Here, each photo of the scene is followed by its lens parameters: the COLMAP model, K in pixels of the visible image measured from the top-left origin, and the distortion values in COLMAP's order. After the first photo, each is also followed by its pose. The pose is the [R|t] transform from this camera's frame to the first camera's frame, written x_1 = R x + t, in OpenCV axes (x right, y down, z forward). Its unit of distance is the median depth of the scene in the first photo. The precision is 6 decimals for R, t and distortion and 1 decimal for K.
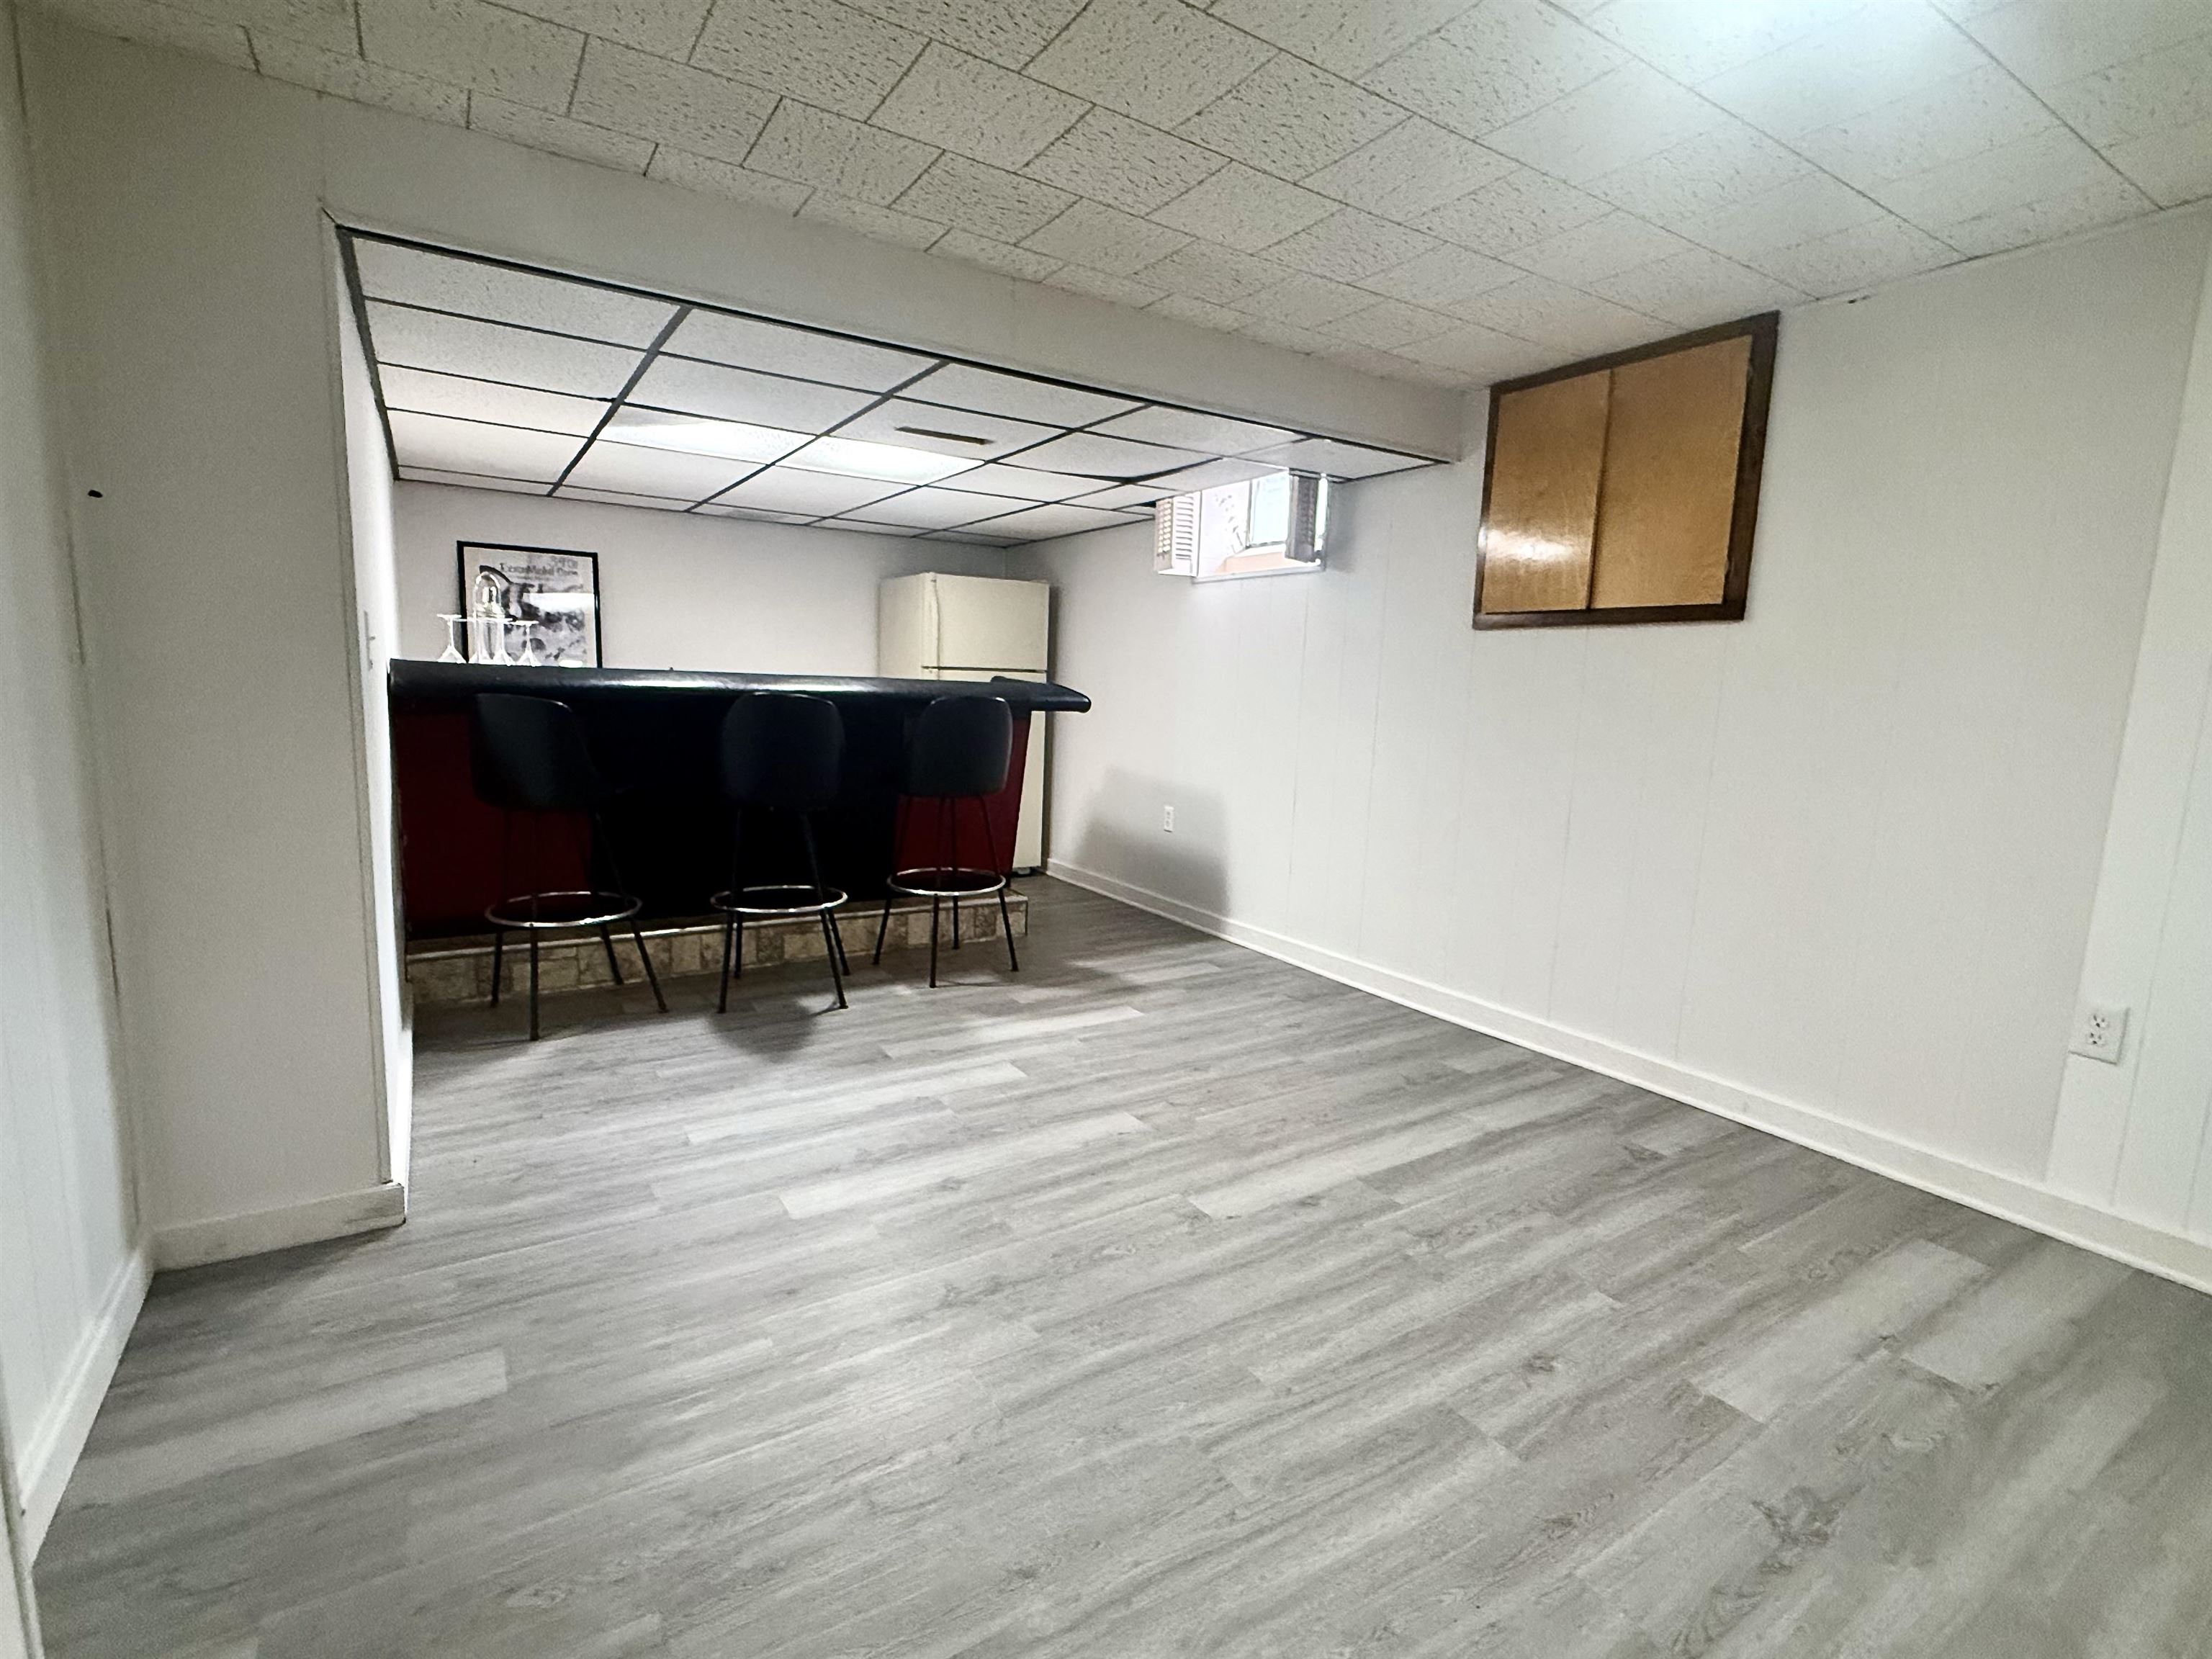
lens RADIAL K [[1036.5, 0, 1105.7], [0, 1036.5, 828.1], [0, 0, 1]] dist [-0.000447, -0.000813]
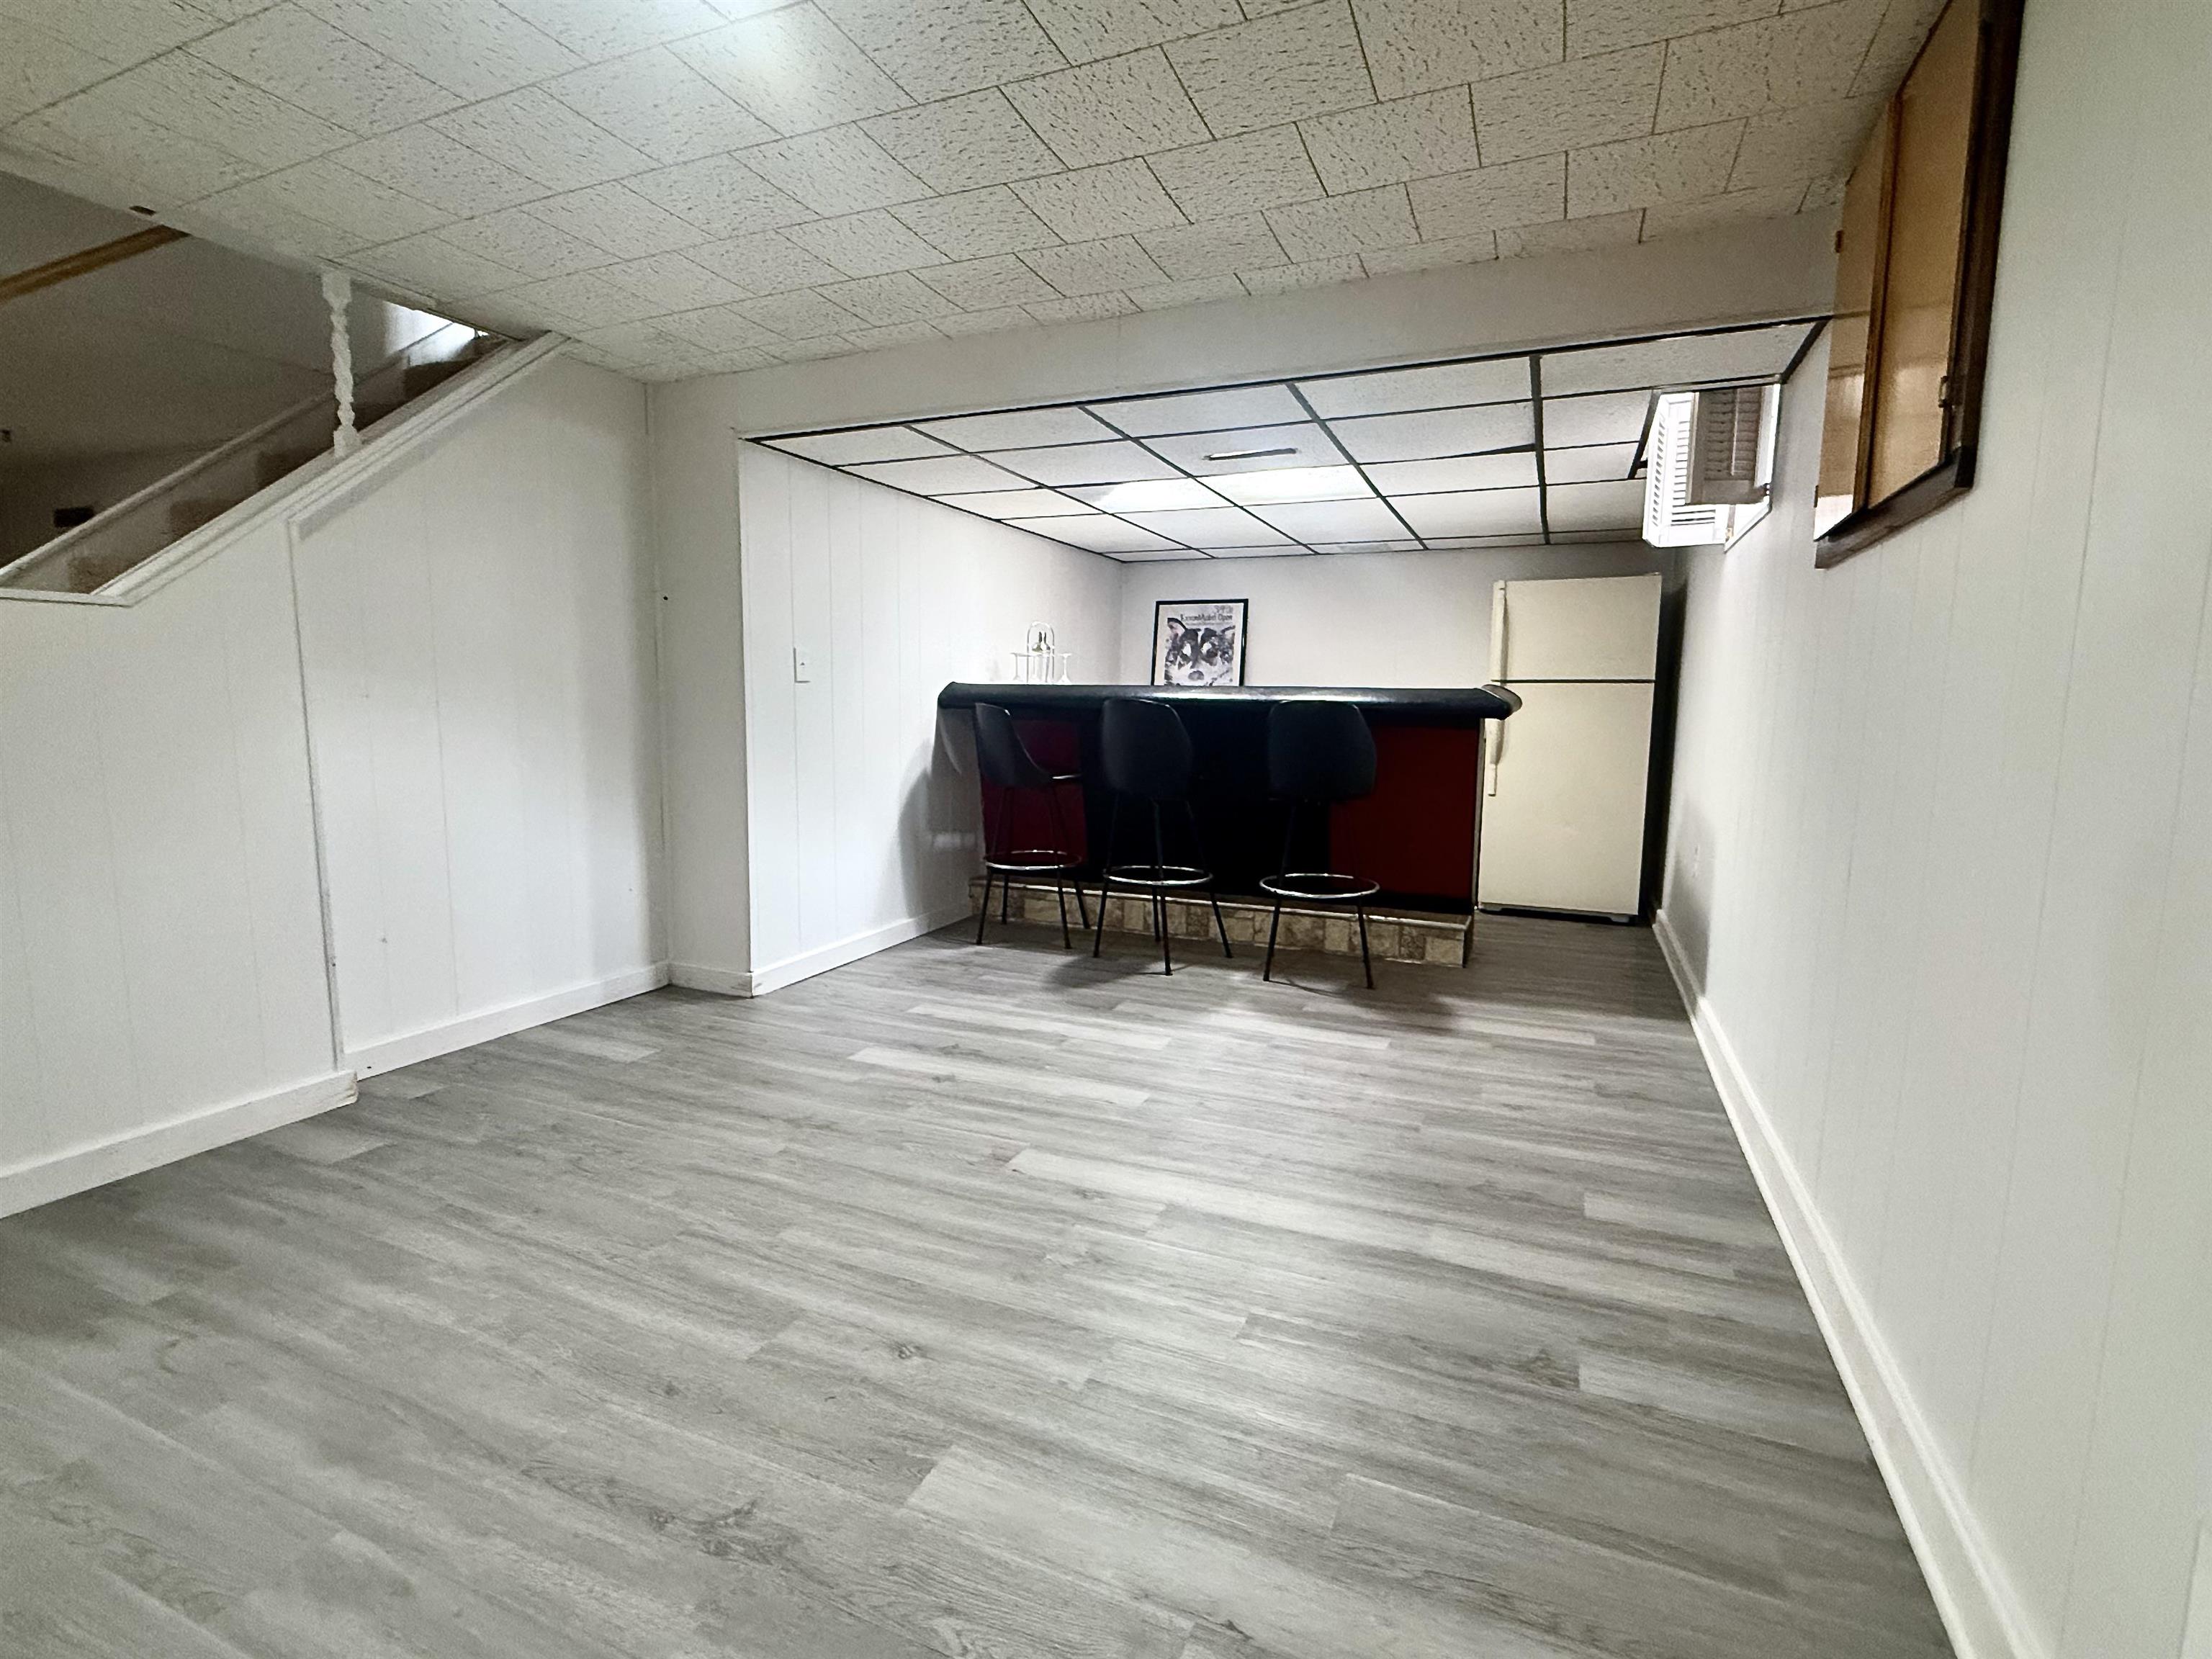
lens RADIAL K [[1036.5, 0, 1107.9], [0, 1036.5, 827.9], [0, 0, 1]] dist [-0.000447, -0.000813]
pose [[0.560875, 0.072596, -0.824711, 0.752055], [-0.111580, 0.993688, 0.011587, 0.009181], [0.820347, 0.085523, 0.565435, 0.343846]]
